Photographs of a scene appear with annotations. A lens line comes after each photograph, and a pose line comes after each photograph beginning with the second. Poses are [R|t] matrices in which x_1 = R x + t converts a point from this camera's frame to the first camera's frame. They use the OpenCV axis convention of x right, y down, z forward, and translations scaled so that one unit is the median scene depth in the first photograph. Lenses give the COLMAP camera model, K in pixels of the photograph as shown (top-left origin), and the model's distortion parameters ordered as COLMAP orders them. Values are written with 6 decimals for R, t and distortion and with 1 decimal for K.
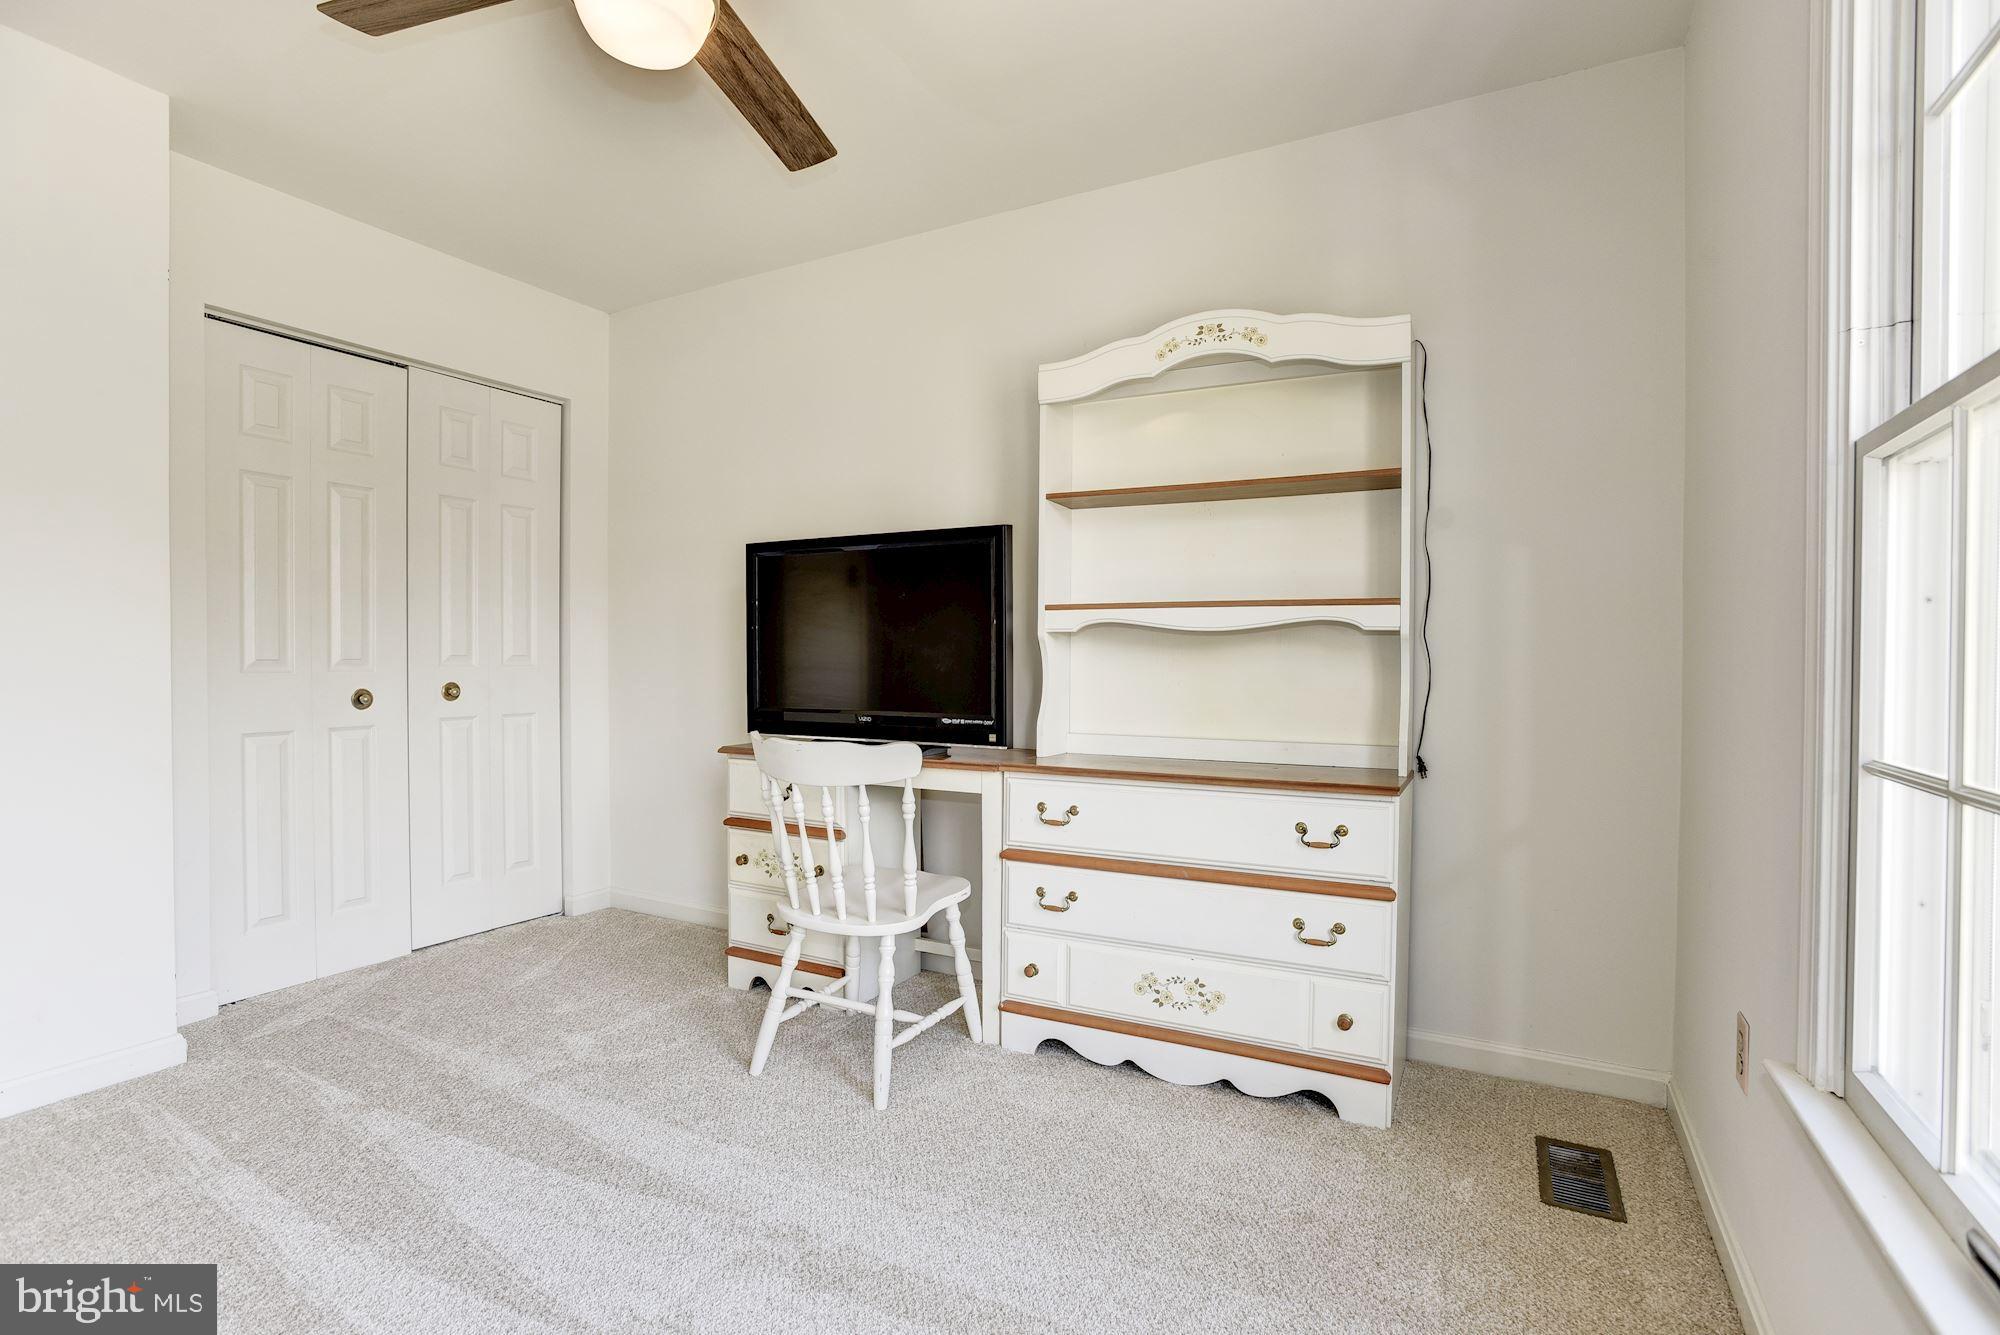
lens RADIAL K [[963.7, 0, 991.4], [0, 963.7, 667.5], [0, 0, 1]] dist [-0.027311, 0.007370]
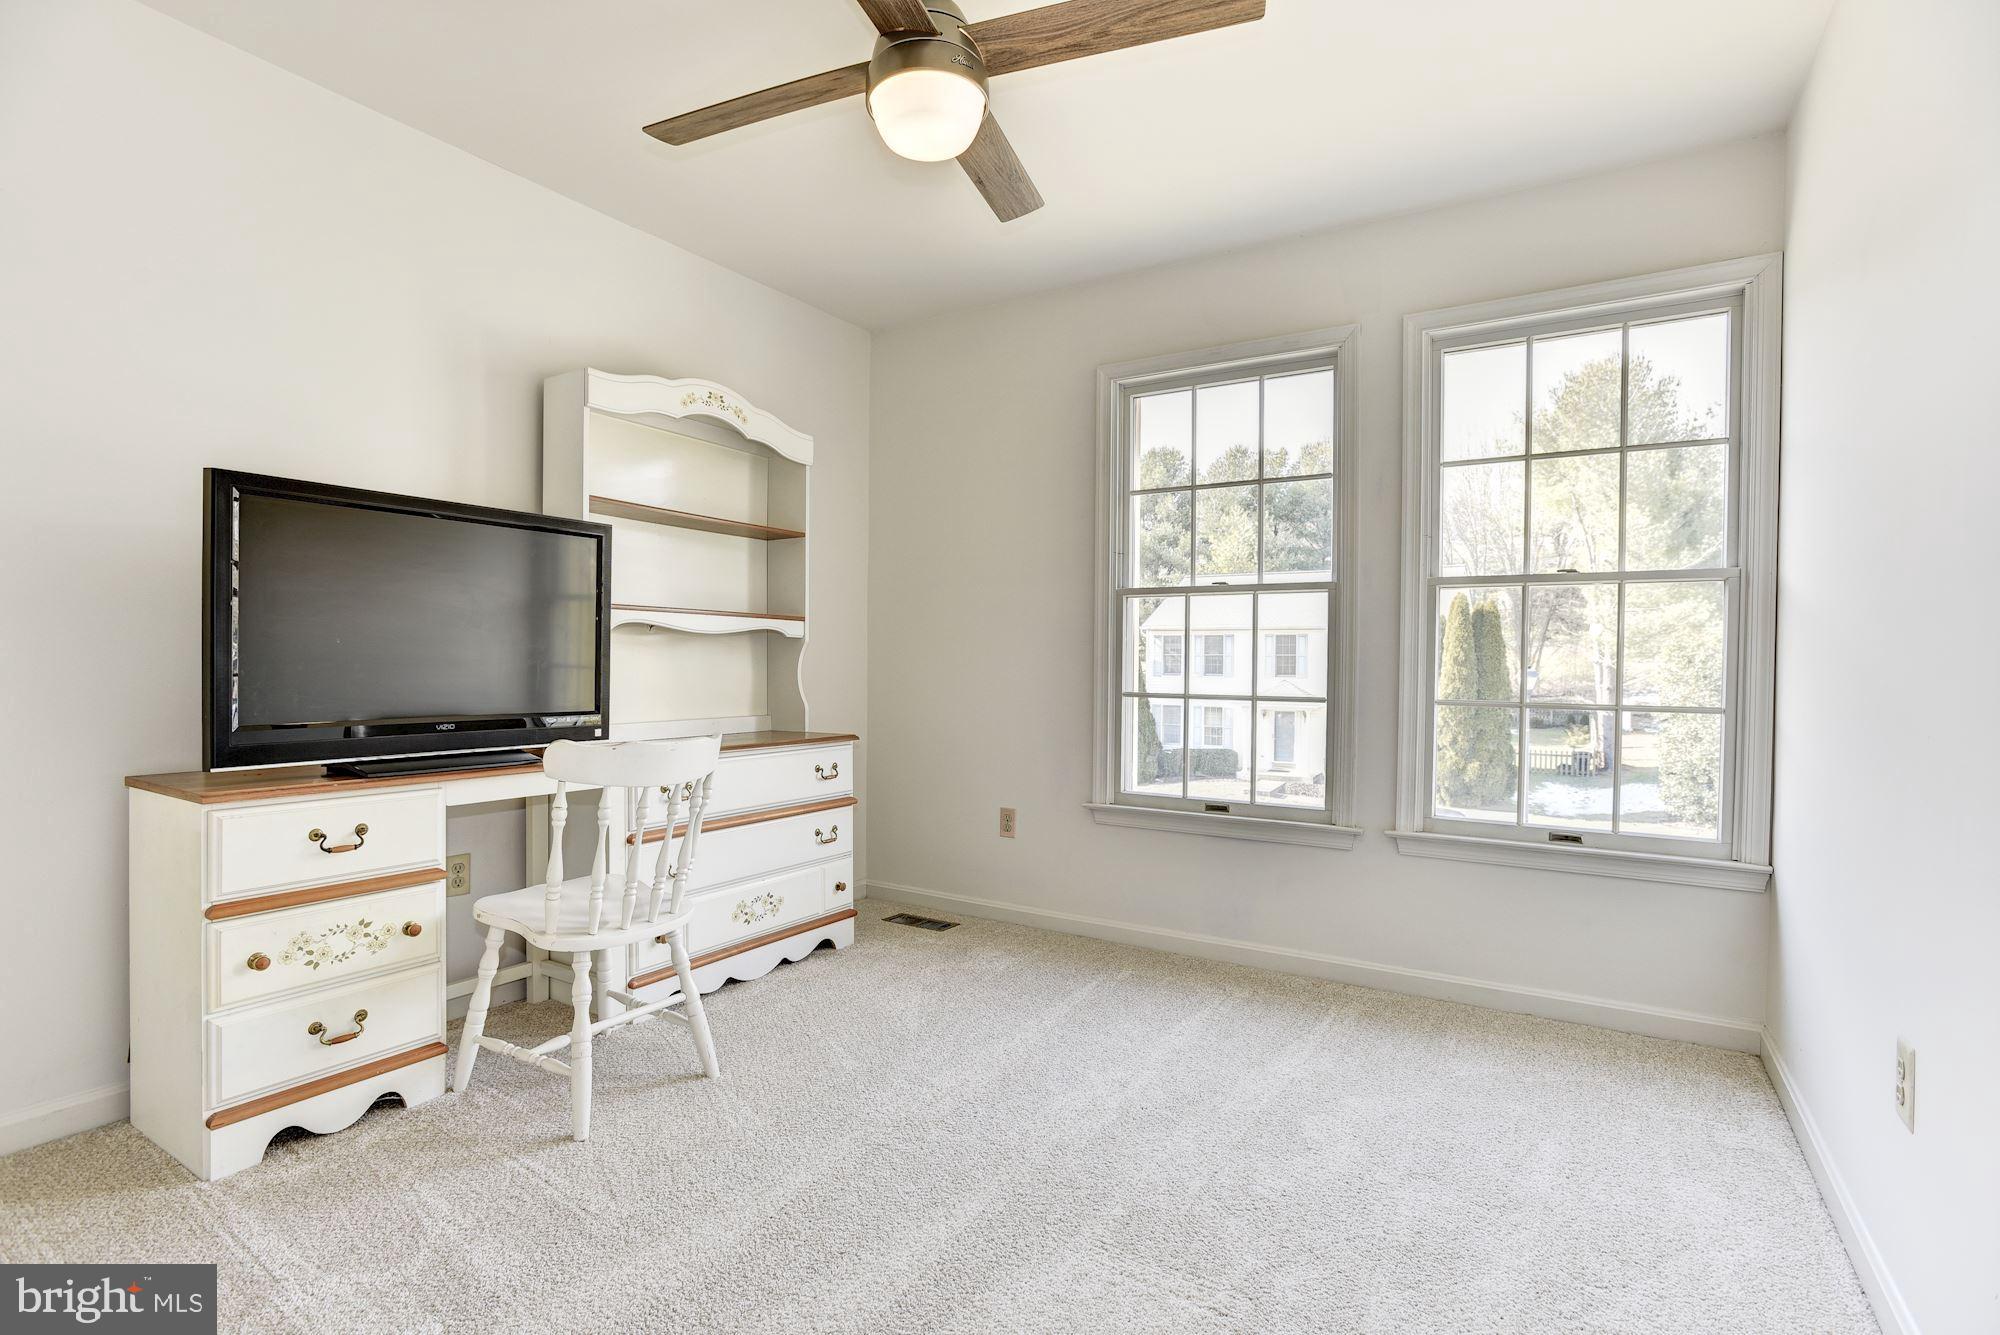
lens RADIAL K [[963.7, 0, 1005.8], [0, 963.7, 663.9], [0, 0, 1]] dist [-0.027311, 0.007370]
pose [[0.054543, -0.005473, 0.998496, -1.053104], [-0.002198, 0.999982, 0.005601, -0.006424], [-0.998509, -0.002501, 0.054530, 0.559587]]
